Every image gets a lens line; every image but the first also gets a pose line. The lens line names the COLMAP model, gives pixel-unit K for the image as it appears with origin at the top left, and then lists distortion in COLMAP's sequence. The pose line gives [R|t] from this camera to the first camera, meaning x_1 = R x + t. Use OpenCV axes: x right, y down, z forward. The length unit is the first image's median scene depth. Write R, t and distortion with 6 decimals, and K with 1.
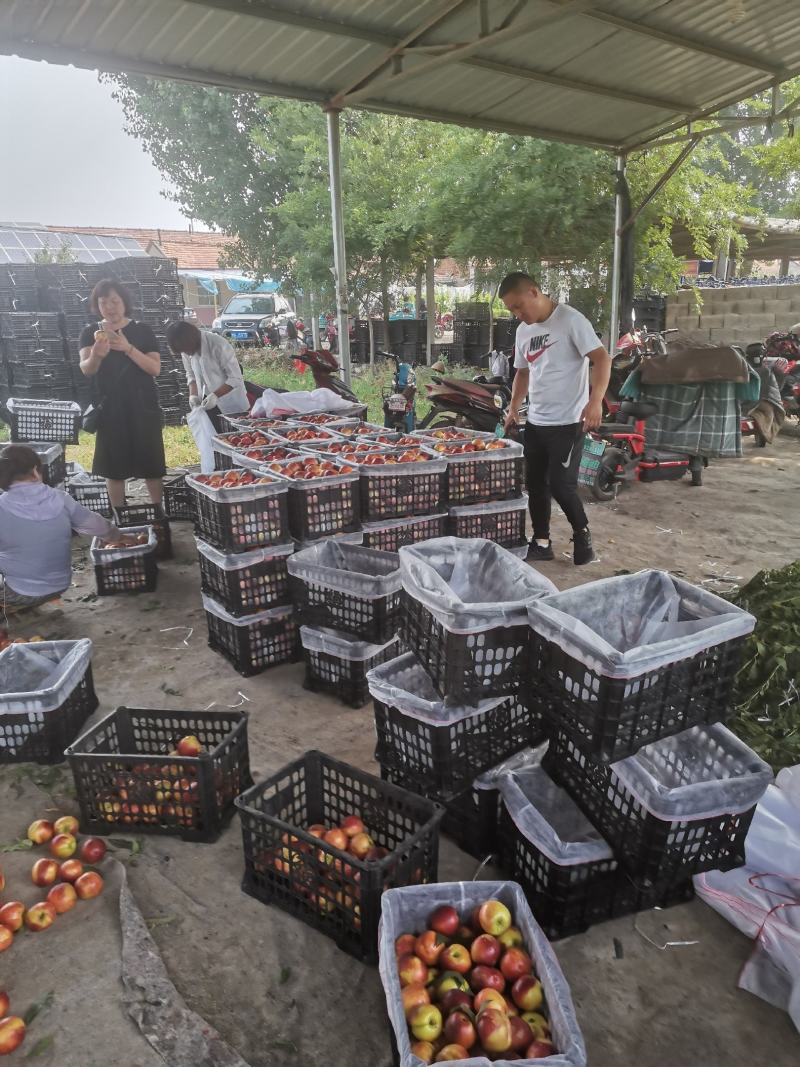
lens RADIAL K [[825.1, 0, 403.8], [0, 825.1, 532.0], [0, 0, 1]] dist [0.115124, -0.150874]
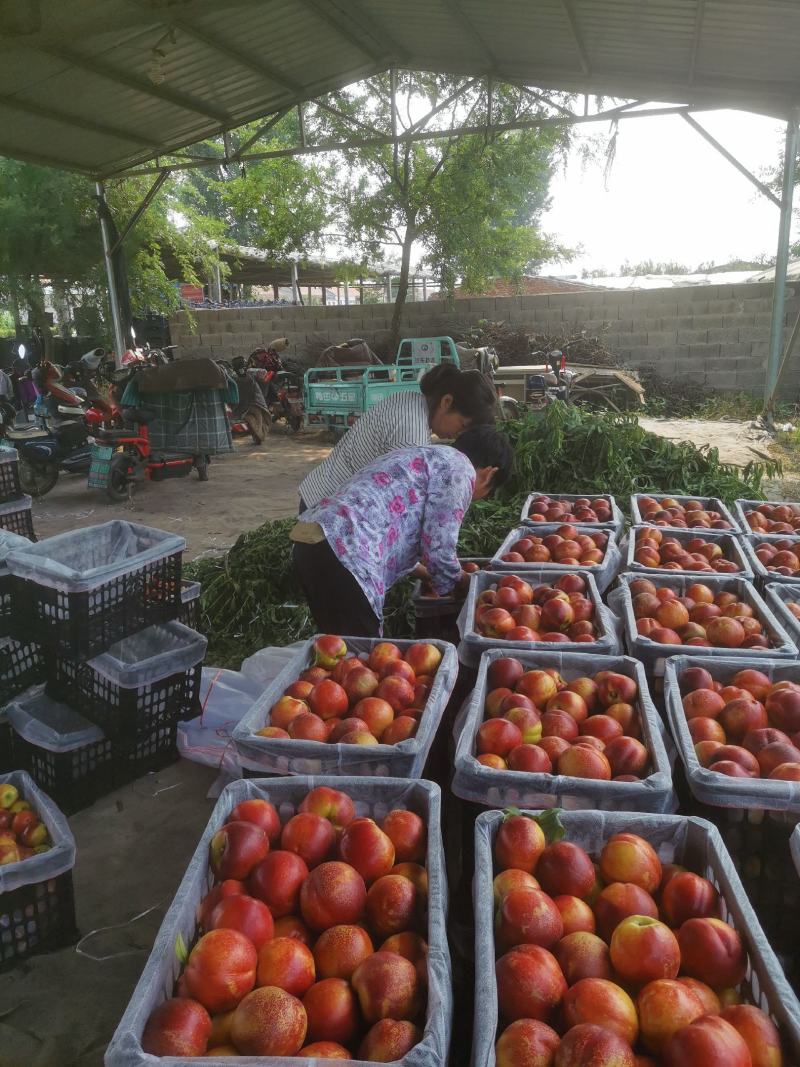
lens RADIAL K [[825.1, 0, 403.8], [0, 825.1, 532.0], [0, 0, 1]] dist [0.115124, -0.150874]
pose [[0.858061, -0.132452, 0.496173, 0.013860], [0.144106, 0.989450, 0.014920, 0.038704], [-0.492915, 0.058699, 0.868095, -0.122521]]
